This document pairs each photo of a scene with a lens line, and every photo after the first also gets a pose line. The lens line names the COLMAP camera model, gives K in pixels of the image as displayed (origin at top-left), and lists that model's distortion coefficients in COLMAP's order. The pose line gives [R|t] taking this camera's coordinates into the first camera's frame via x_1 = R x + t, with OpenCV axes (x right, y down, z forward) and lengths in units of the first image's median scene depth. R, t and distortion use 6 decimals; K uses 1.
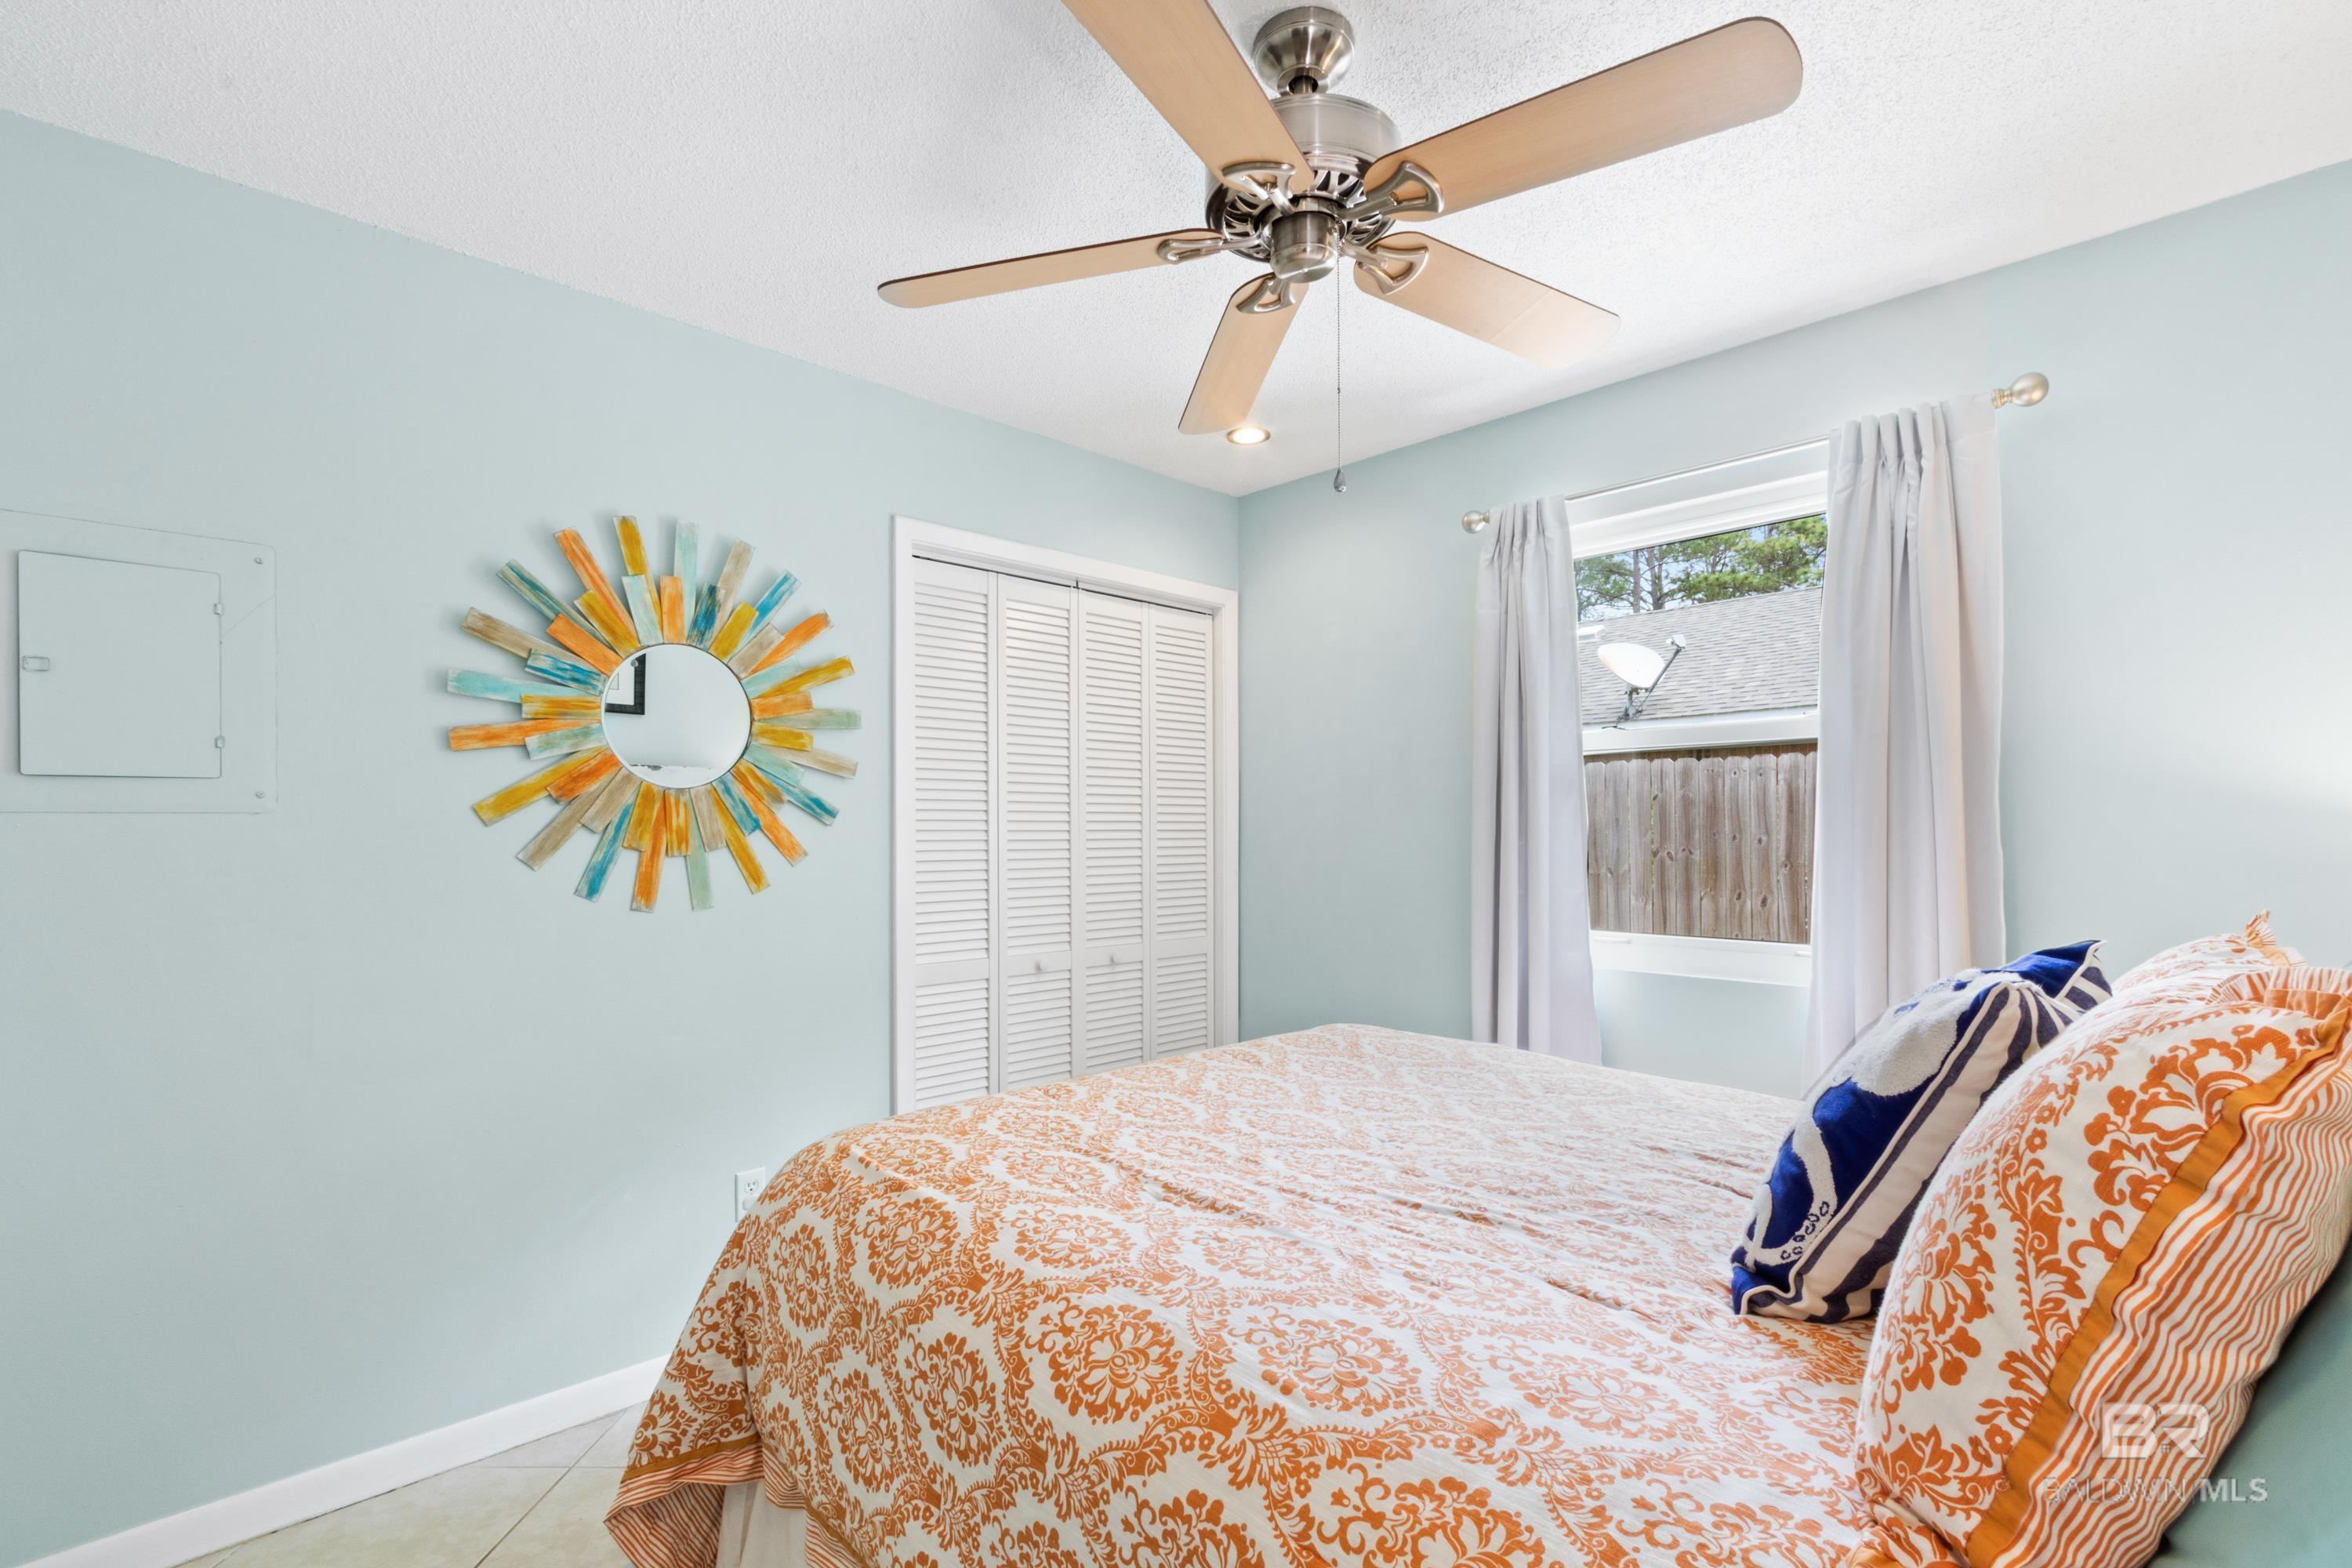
lens RADIAL K [[1082.1, 0, 1176.4], [0, 1082.1, 800.5], [0, 0, 1]] dist [0.001488, 0.000160]
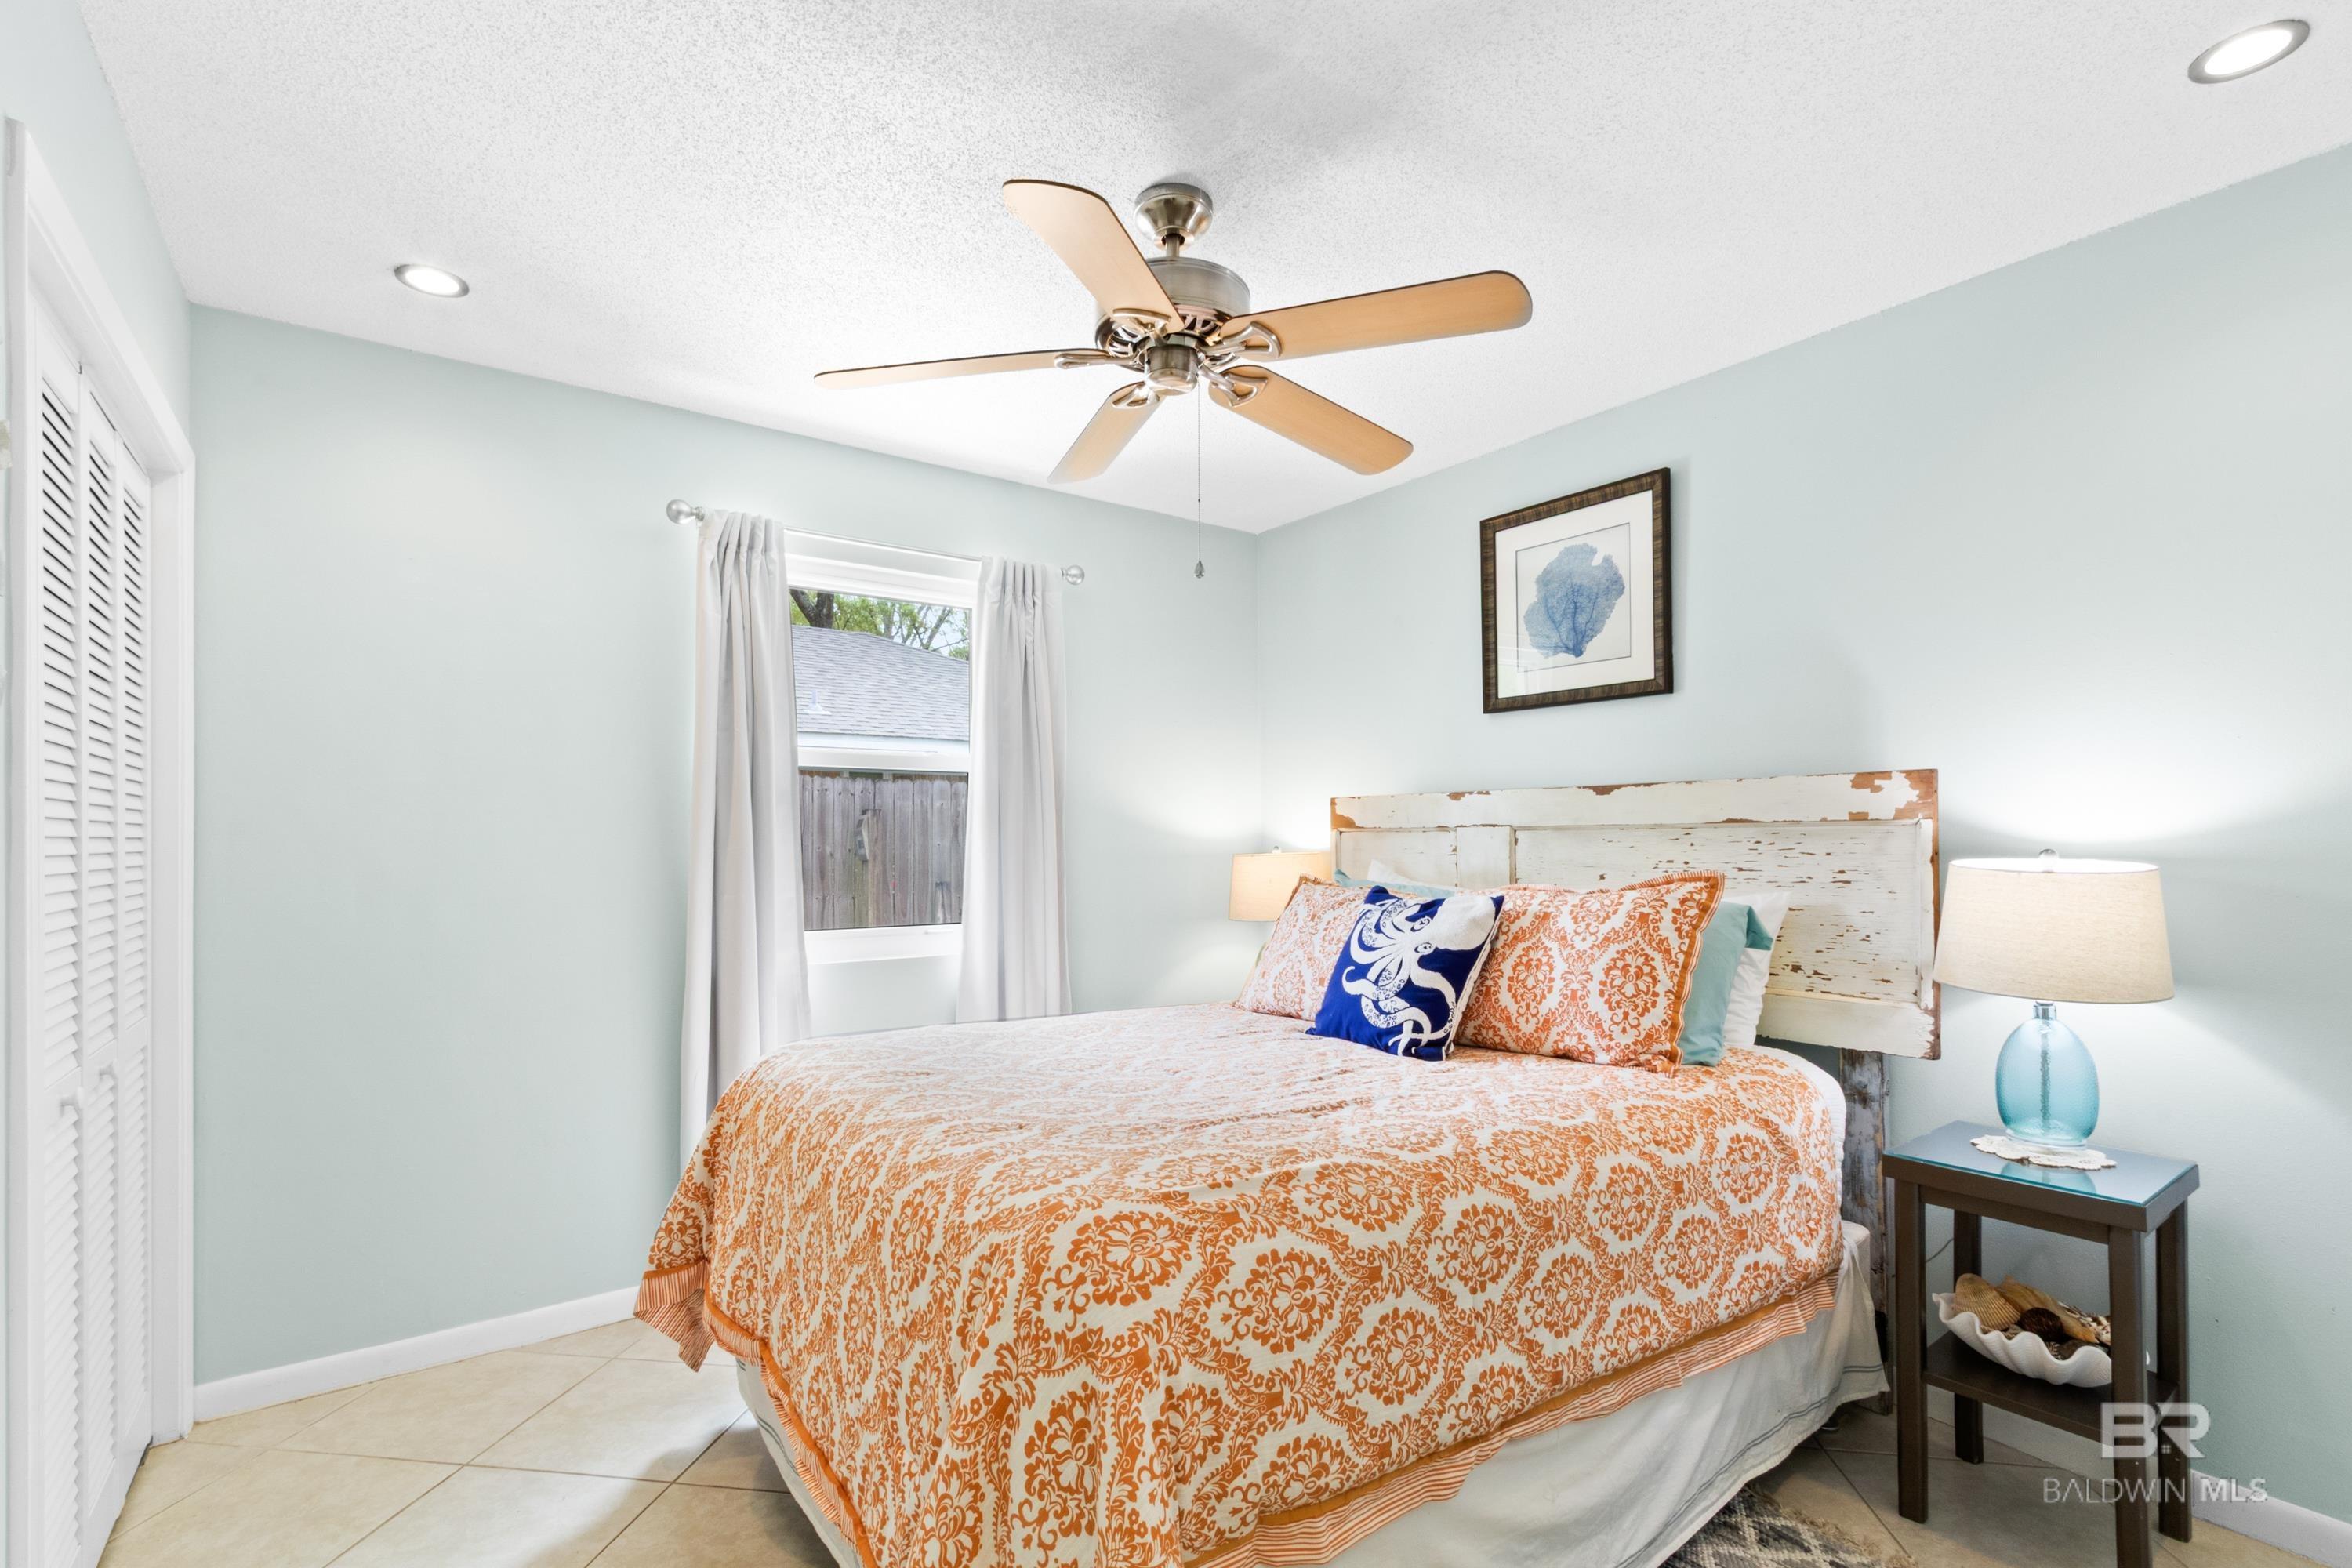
lens RADIAL K [[1074.2, 0, 1176.4], [0, 1074.2, 838.6], [0, 0, 1]] dist [0.001175, 0.000141]
pose [[0.132882, 0.007267, 0.991105, -1.316596], [-0.025082, 0.999678, -0.003967, 0.042026], [-0.990814, -0.024332, 0.133021, 0.995750]]
